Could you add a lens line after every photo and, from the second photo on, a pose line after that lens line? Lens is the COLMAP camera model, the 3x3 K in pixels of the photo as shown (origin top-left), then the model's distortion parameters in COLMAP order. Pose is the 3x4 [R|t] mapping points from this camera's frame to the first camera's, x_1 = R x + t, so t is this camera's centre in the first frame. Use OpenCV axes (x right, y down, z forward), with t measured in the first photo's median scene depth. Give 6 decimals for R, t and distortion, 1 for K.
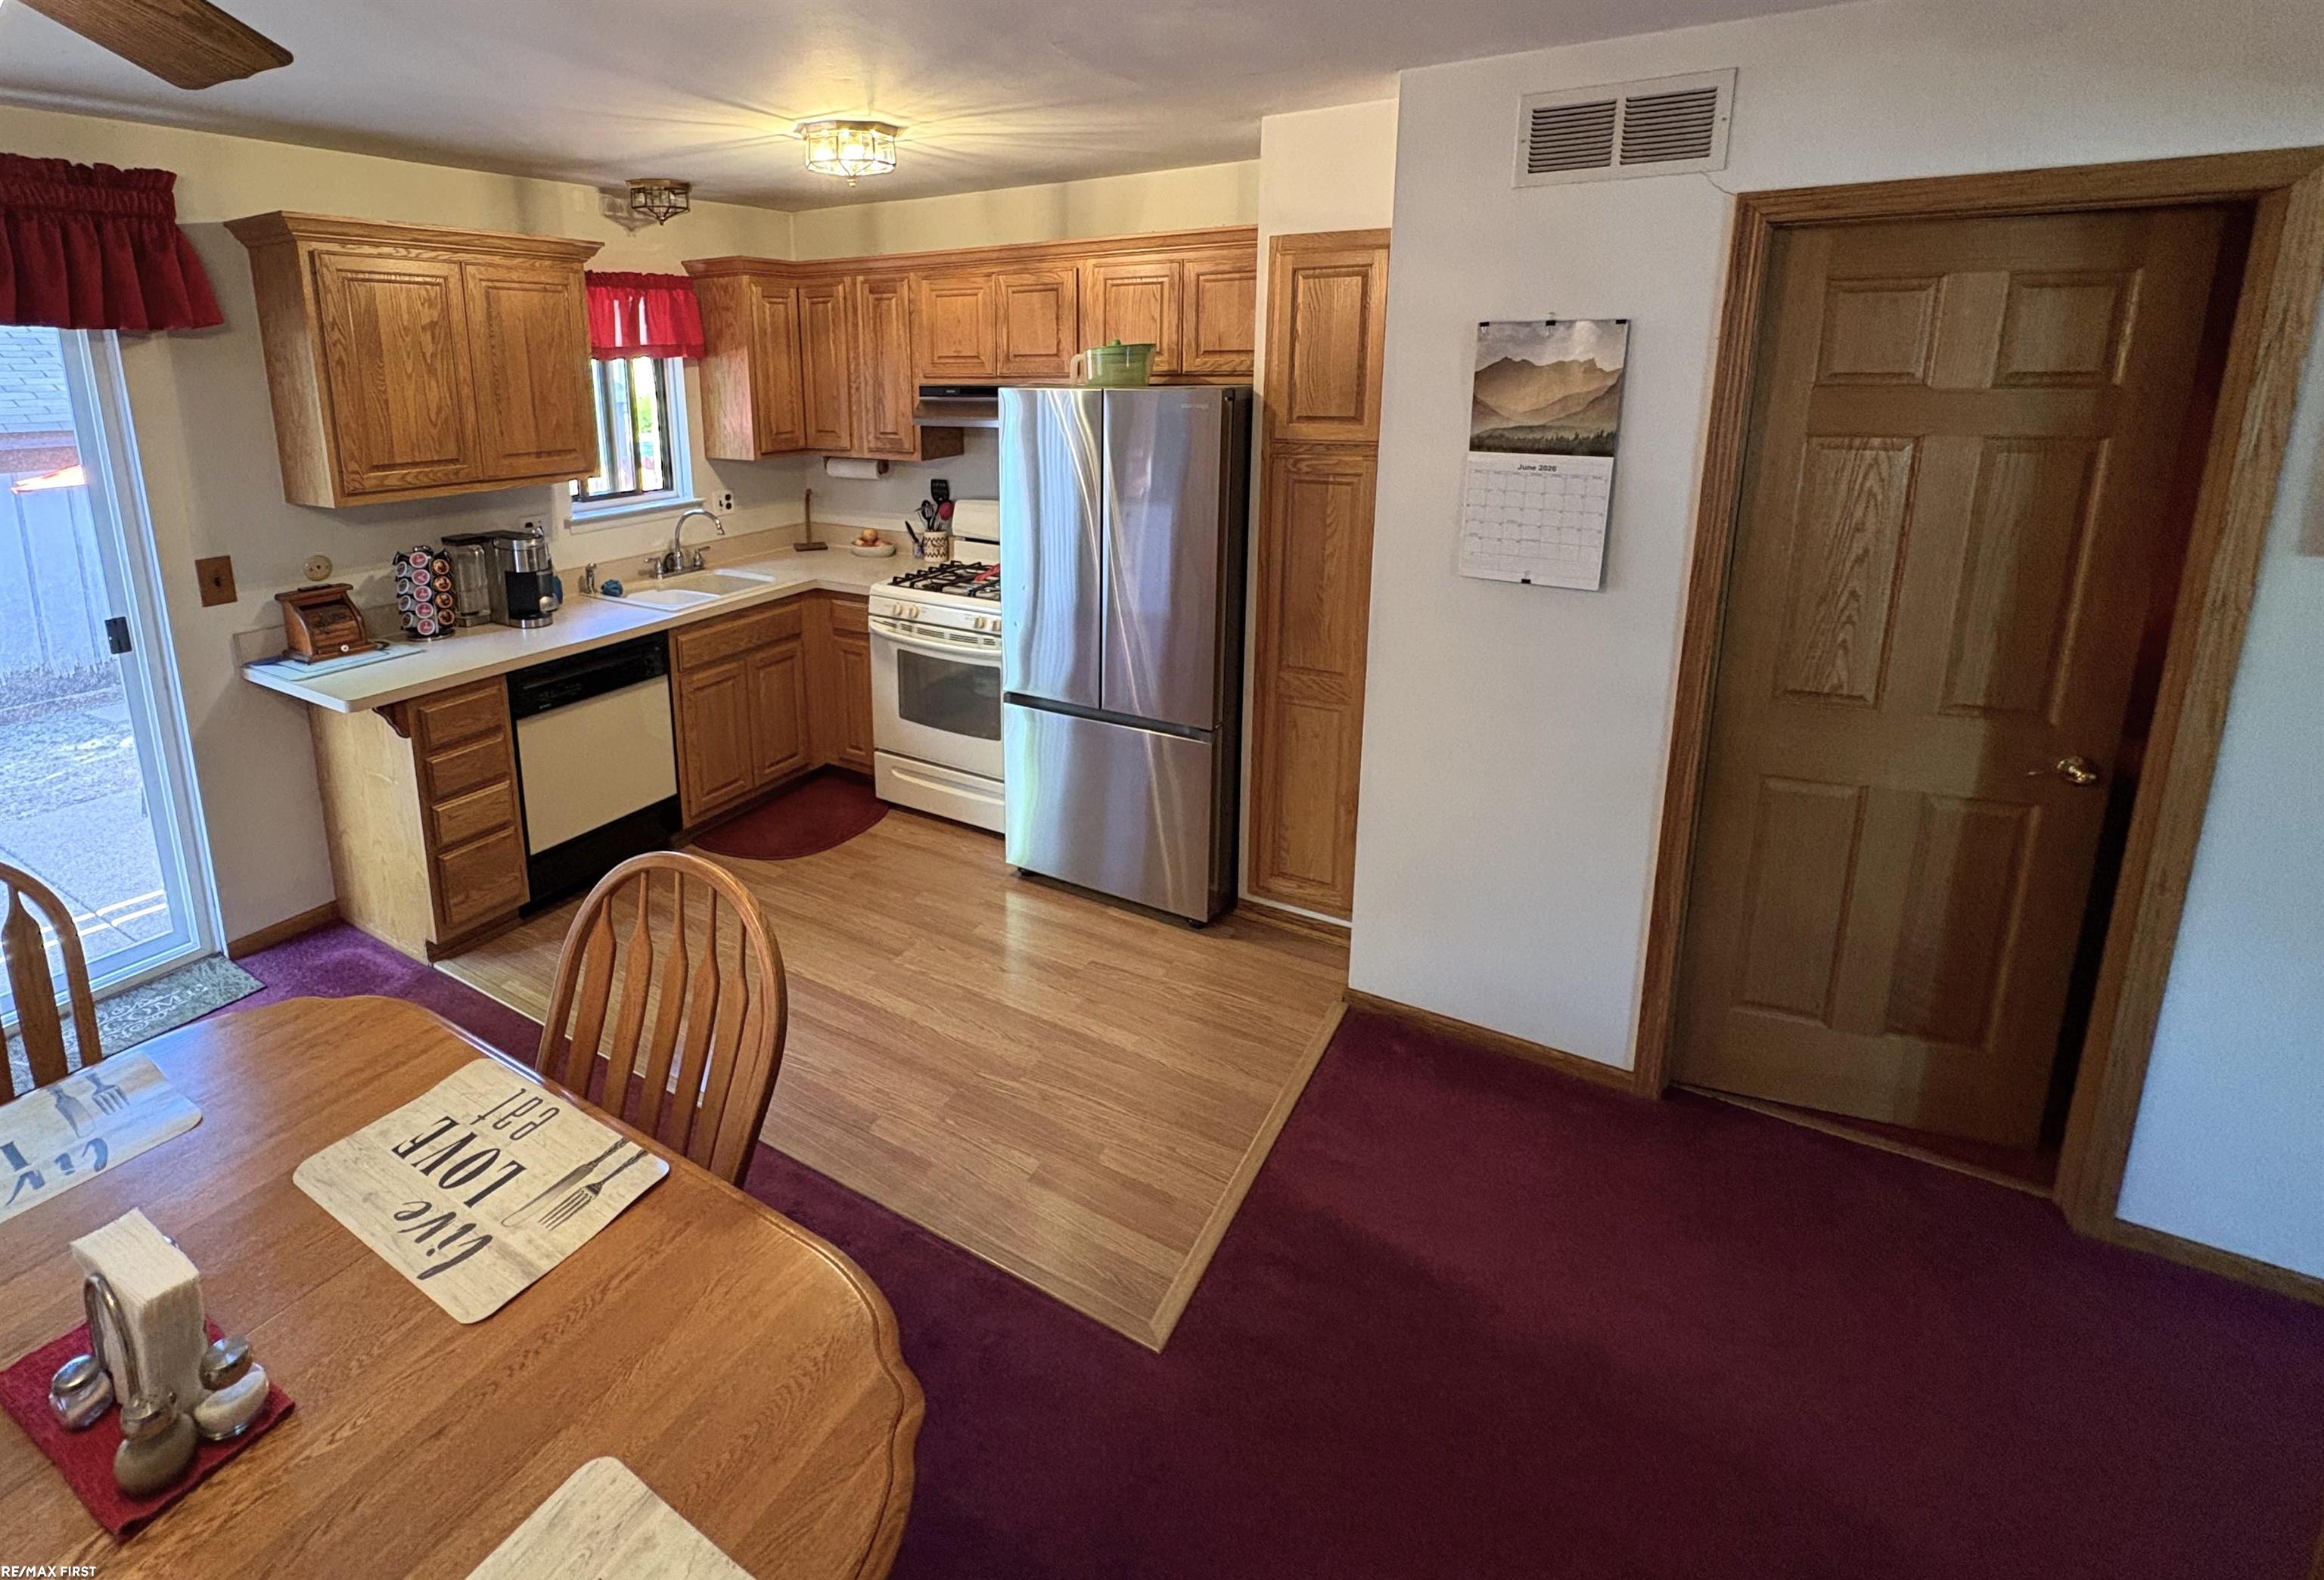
lens RADIAL K [[1061.8, 0, 1000.9], [0, 1061.8, 578.5], [0, 0, 1]] dist [-0.000186, -0.000169]
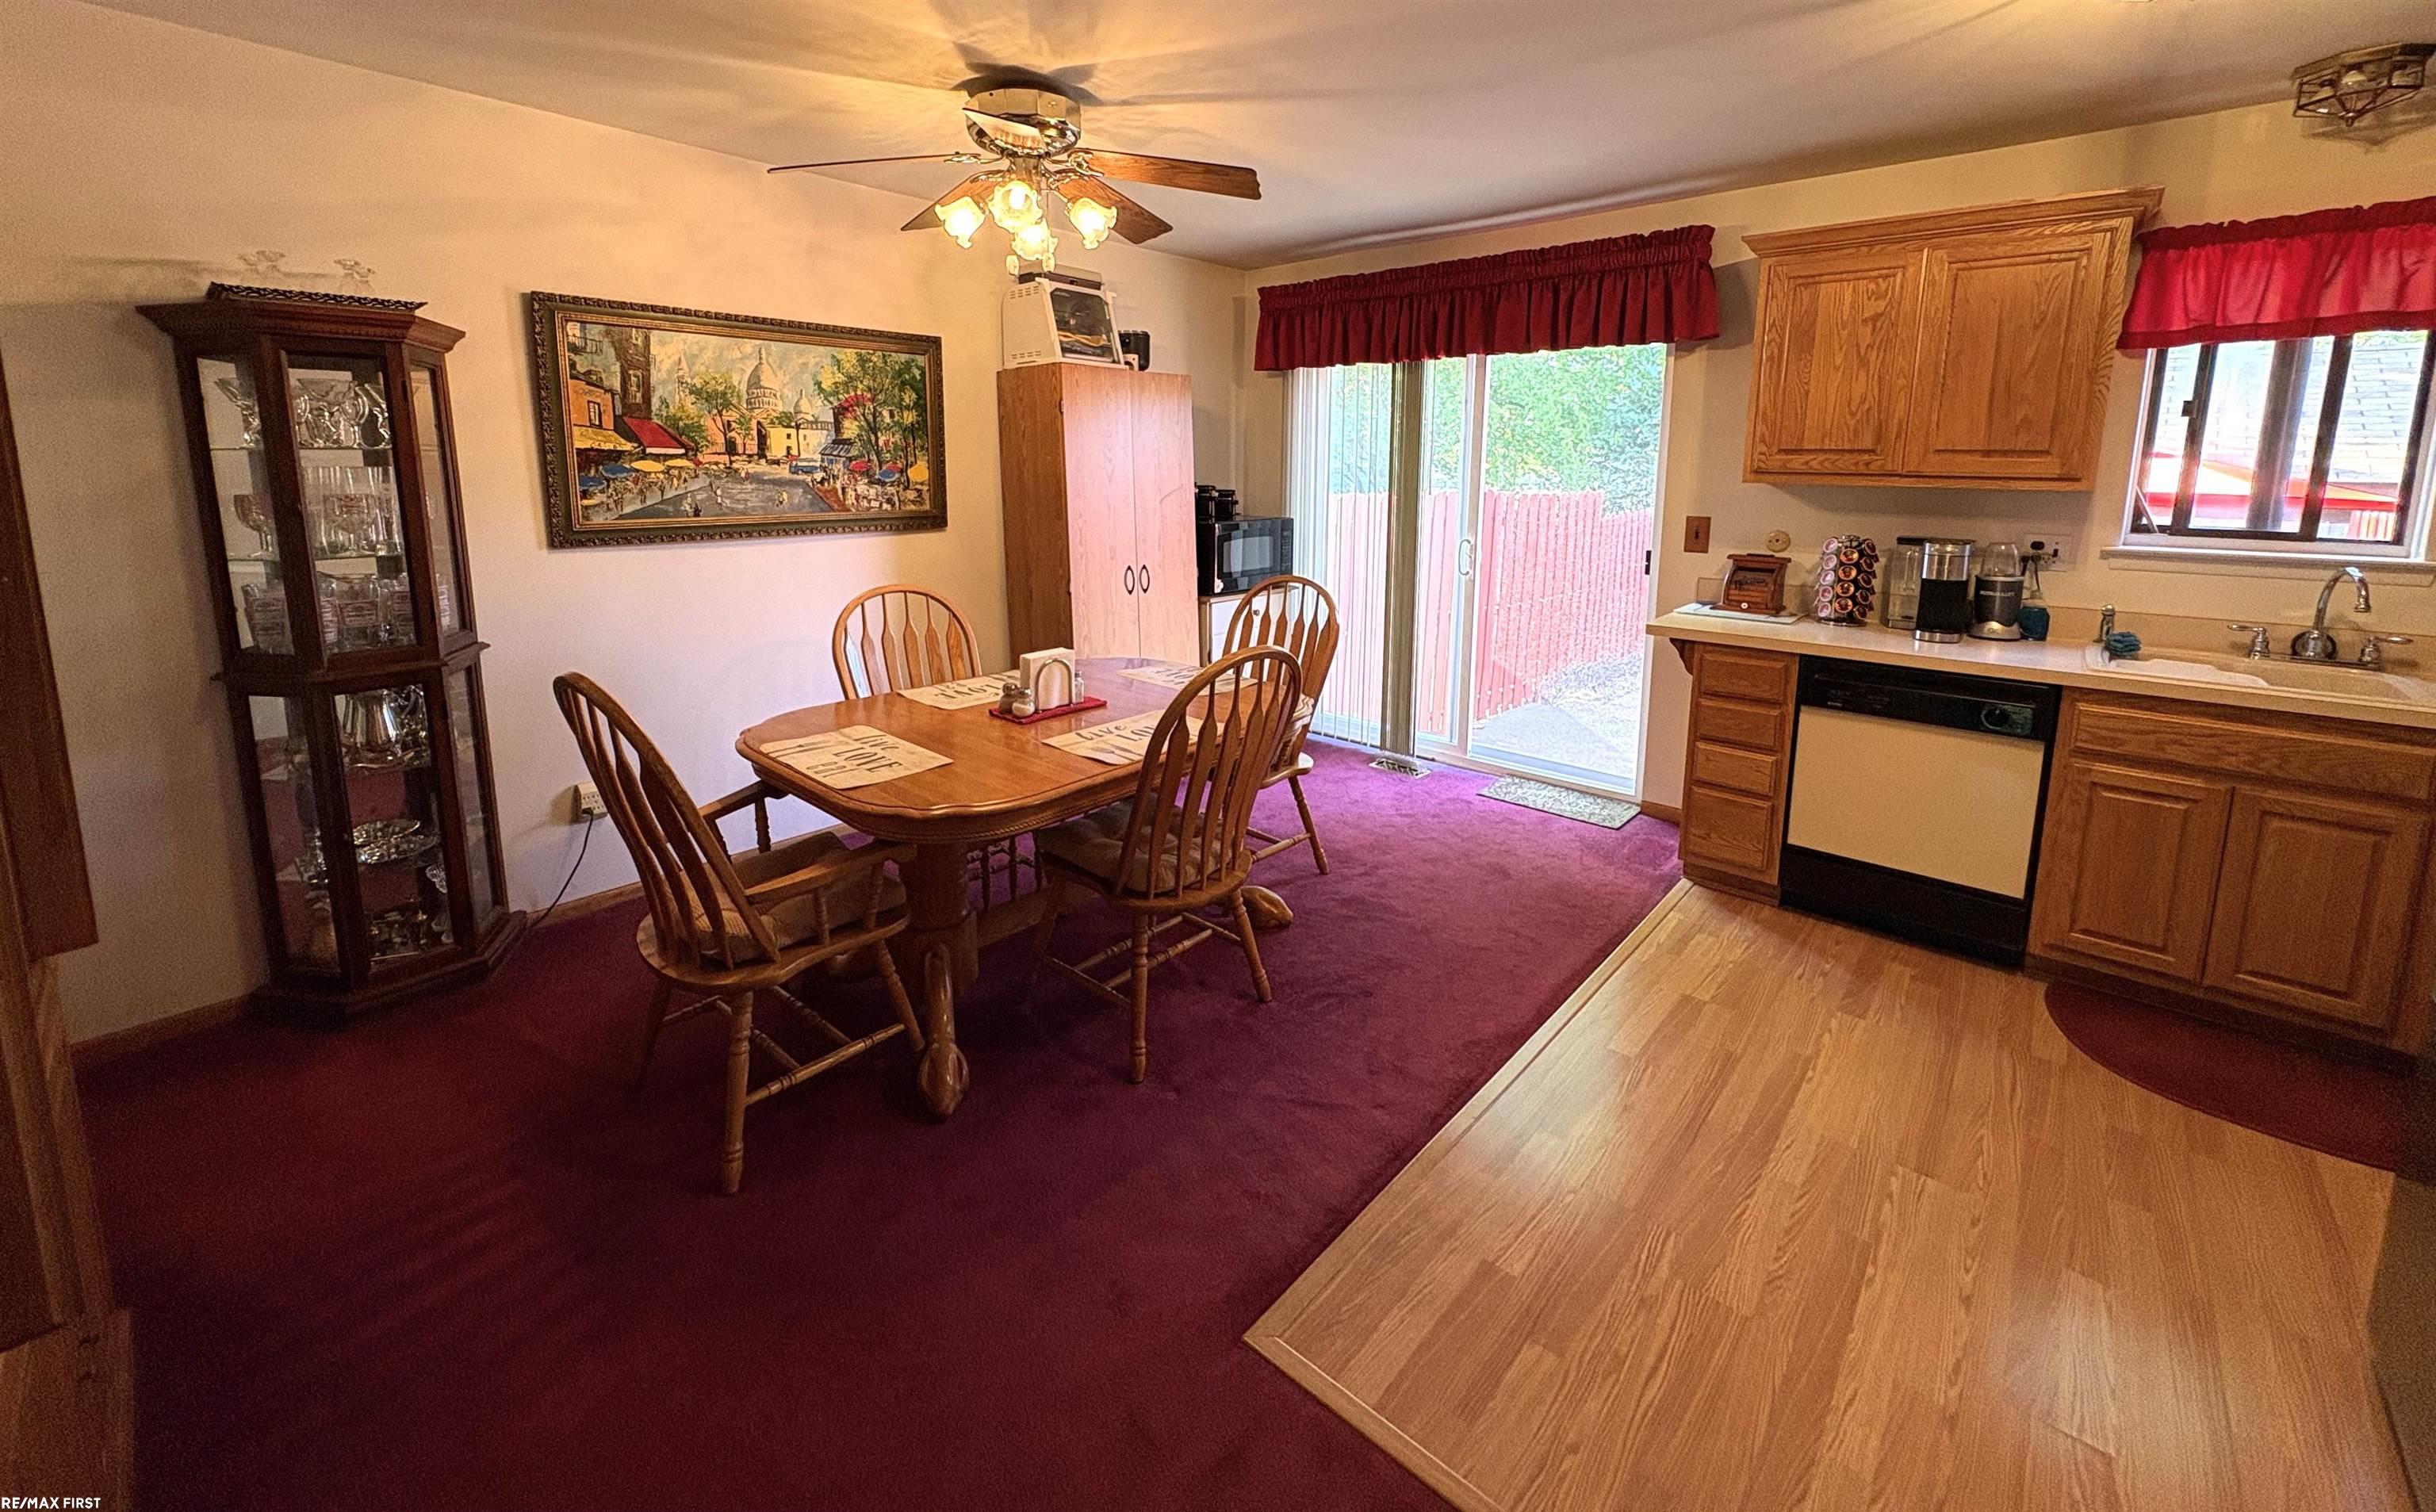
lens RADIAL K [[970.6, 0, 1214.6], [0, 970.6, 601.6], [0, 0, 1]] dist [0.000289, -0.000060]
pose [[-0.152777, 0.154762, -0.976068, 0.475671], [-0.208813, 0.960308, 0.184947, -0.013717], [0.965949, 0.232071, -0.114396, 0.506460]]
